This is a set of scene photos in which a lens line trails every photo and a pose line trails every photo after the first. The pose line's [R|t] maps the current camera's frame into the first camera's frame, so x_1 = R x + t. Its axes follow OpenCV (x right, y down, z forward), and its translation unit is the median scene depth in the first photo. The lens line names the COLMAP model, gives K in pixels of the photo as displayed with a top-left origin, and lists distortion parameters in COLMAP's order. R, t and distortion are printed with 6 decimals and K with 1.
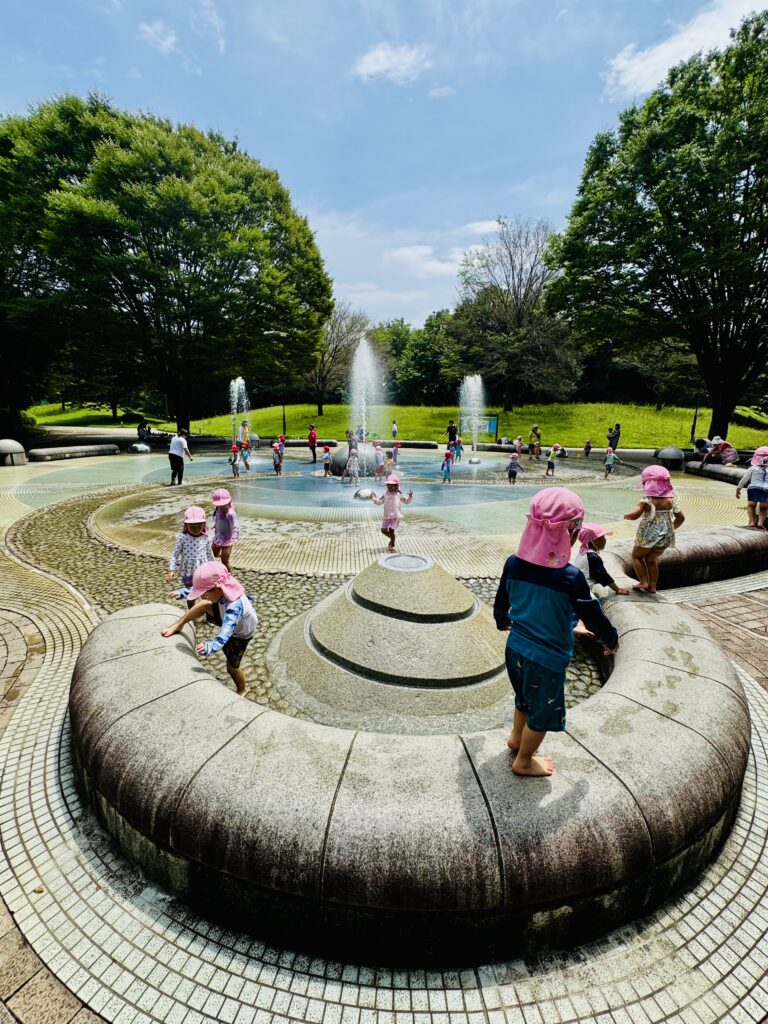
lens RADIAL K [[441.7, 0, 378.9], [0, 441.7, 508.2], [0, 0, 1]] dist [0.001100, 0.000875]
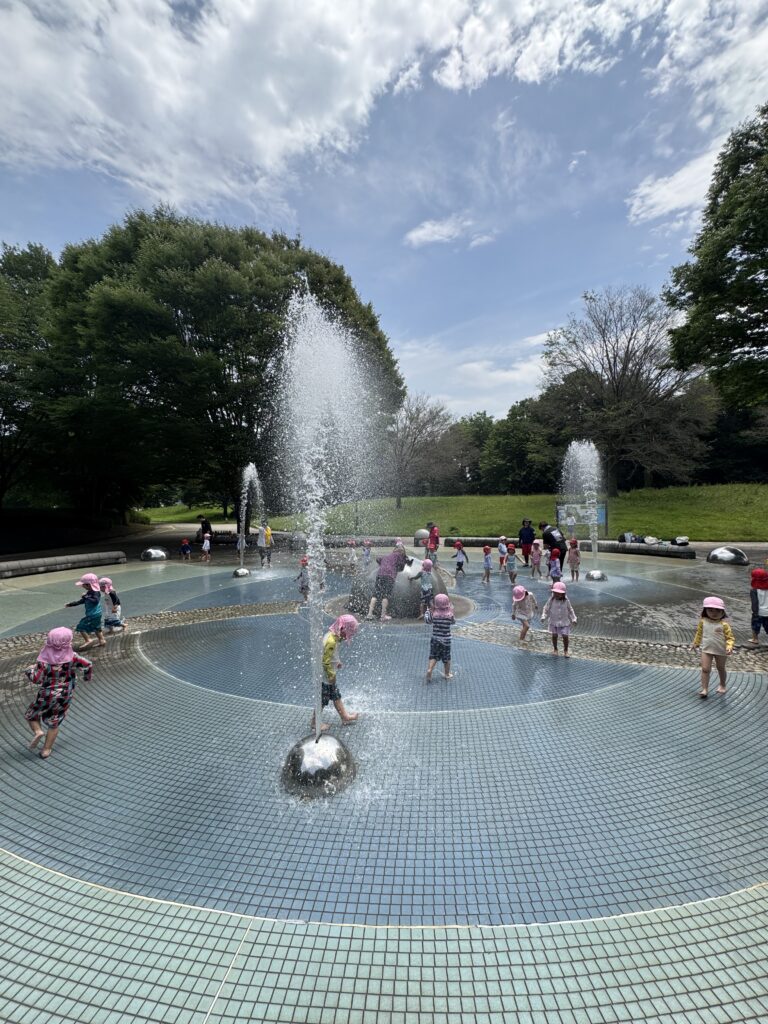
lens RADIAL K [[407.5, 0, 386.1], [0, 407.5, 514.3], [0, 0, 1]] dist [0.001472, 0.000442]
pose [[0.979578, -0.025067, -0.199498, 0.038422], [-0.012761, 0.982447, -0.186106, -0.069786], [0.200661, 0.184851, 0.962063, 0.321262]]
